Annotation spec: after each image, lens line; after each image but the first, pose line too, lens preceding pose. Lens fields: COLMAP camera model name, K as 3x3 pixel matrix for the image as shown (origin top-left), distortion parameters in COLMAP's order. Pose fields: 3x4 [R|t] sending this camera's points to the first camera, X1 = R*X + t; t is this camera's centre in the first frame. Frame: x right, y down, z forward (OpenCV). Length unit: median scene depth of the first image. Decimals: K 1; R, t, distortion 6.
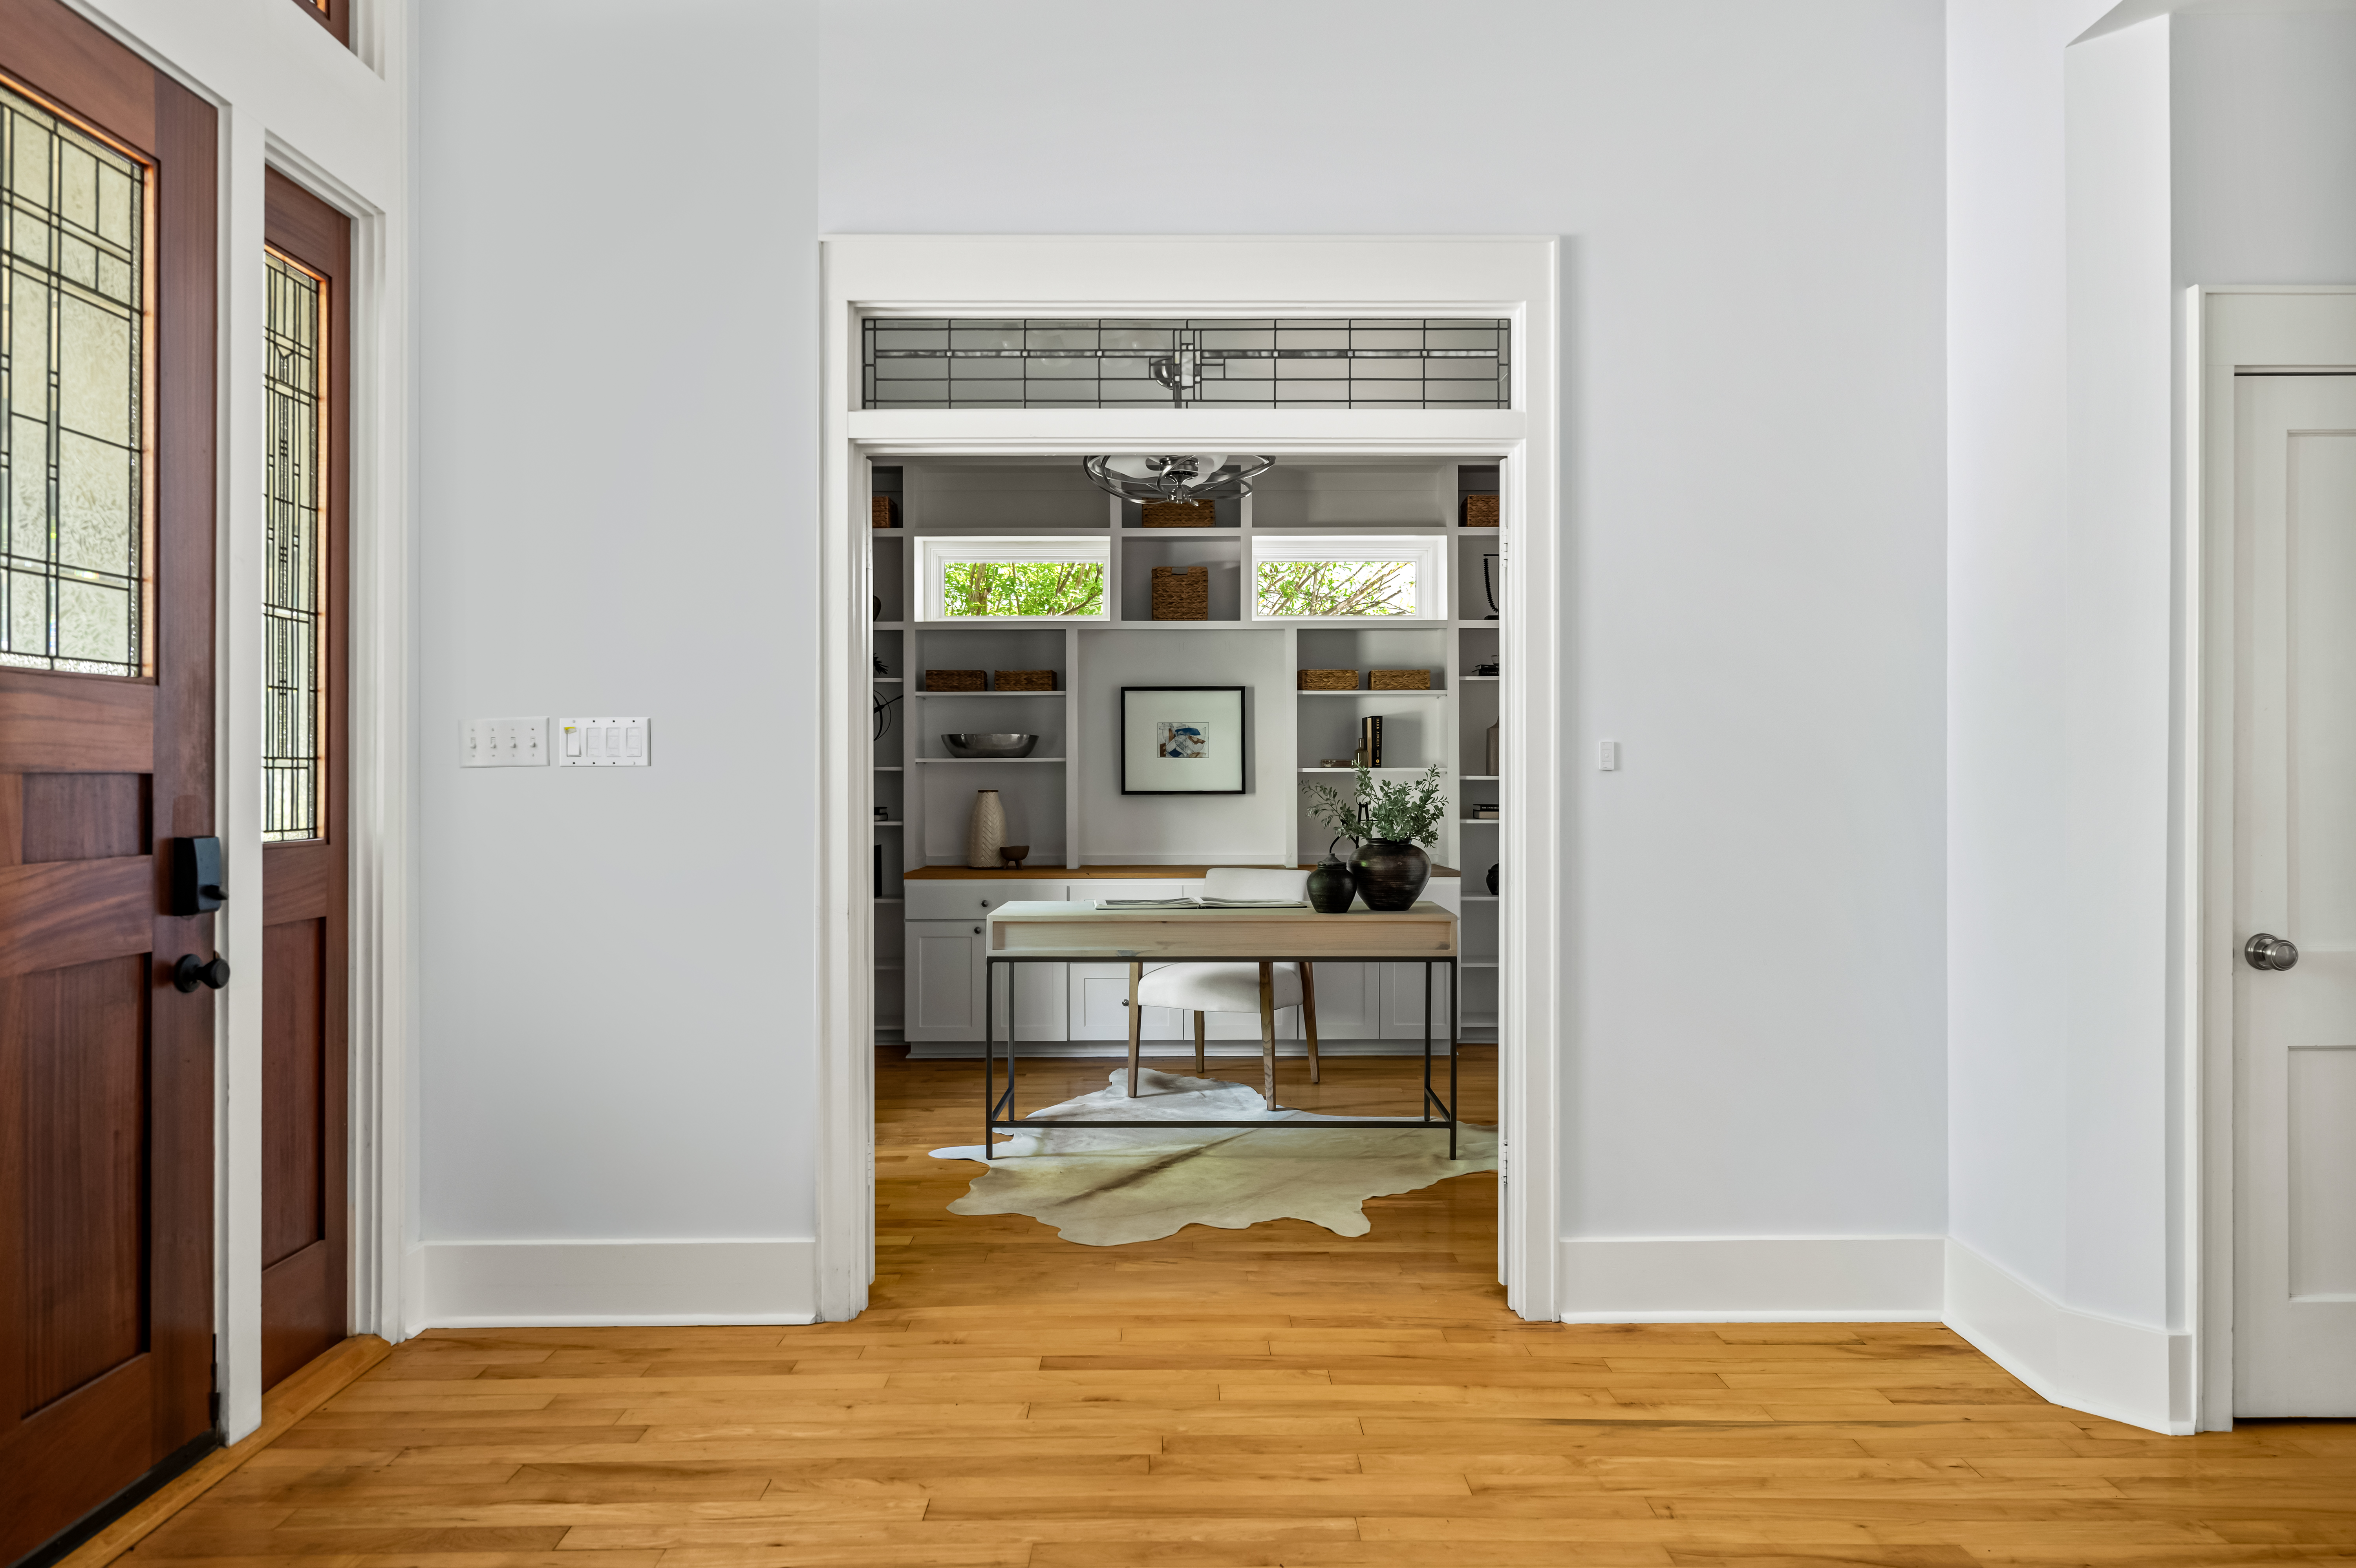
lens RADIAL K [[1504.6, 0, 1174.5], [0, 1504.6, 776.1], [0, 0, 1]] dist [0.005361, -0.001829]
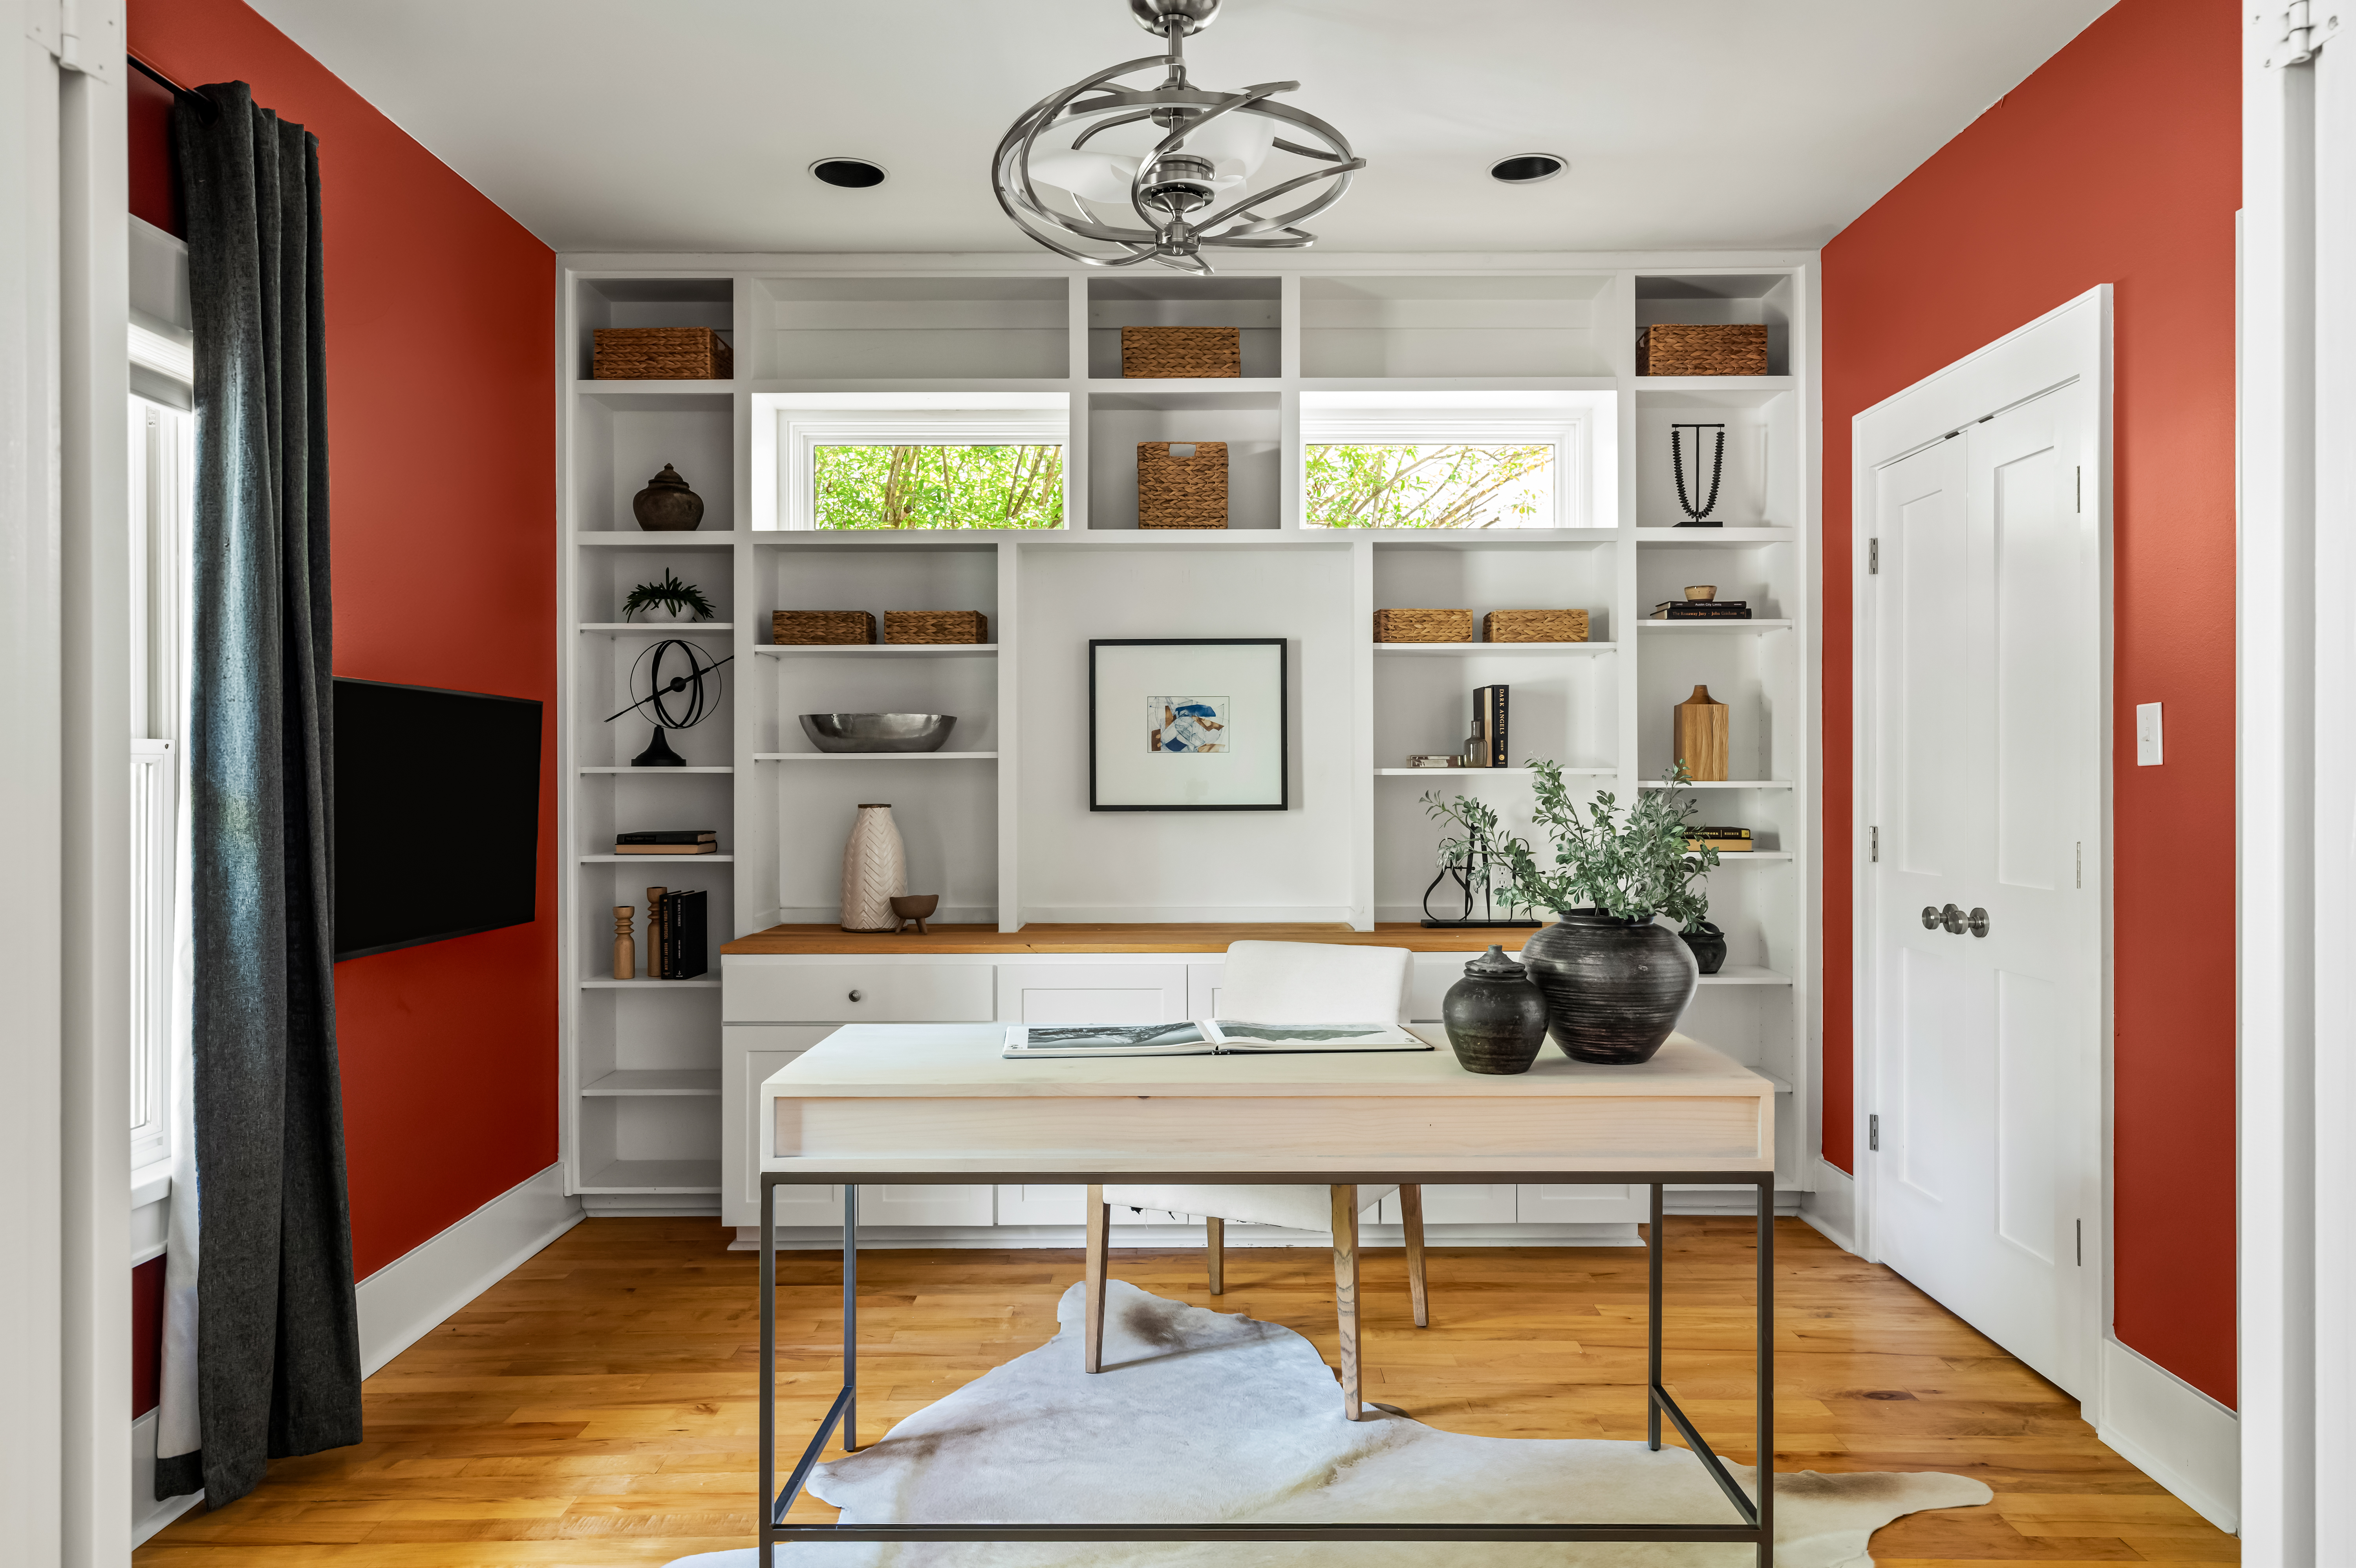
lens RADIAL K [[1504.6, 0, 1183.8], [0, 1504.6, 785.1], [0, 0, 1]] dist [0.005361, -0.001829]
pose [[0.999999, -0.000418, -0.001588, 0.004872], [0.000424, 0.999992, 0.003858, -0.001046], [0.001586, -0.003859, 0.999991, 0.380913]]
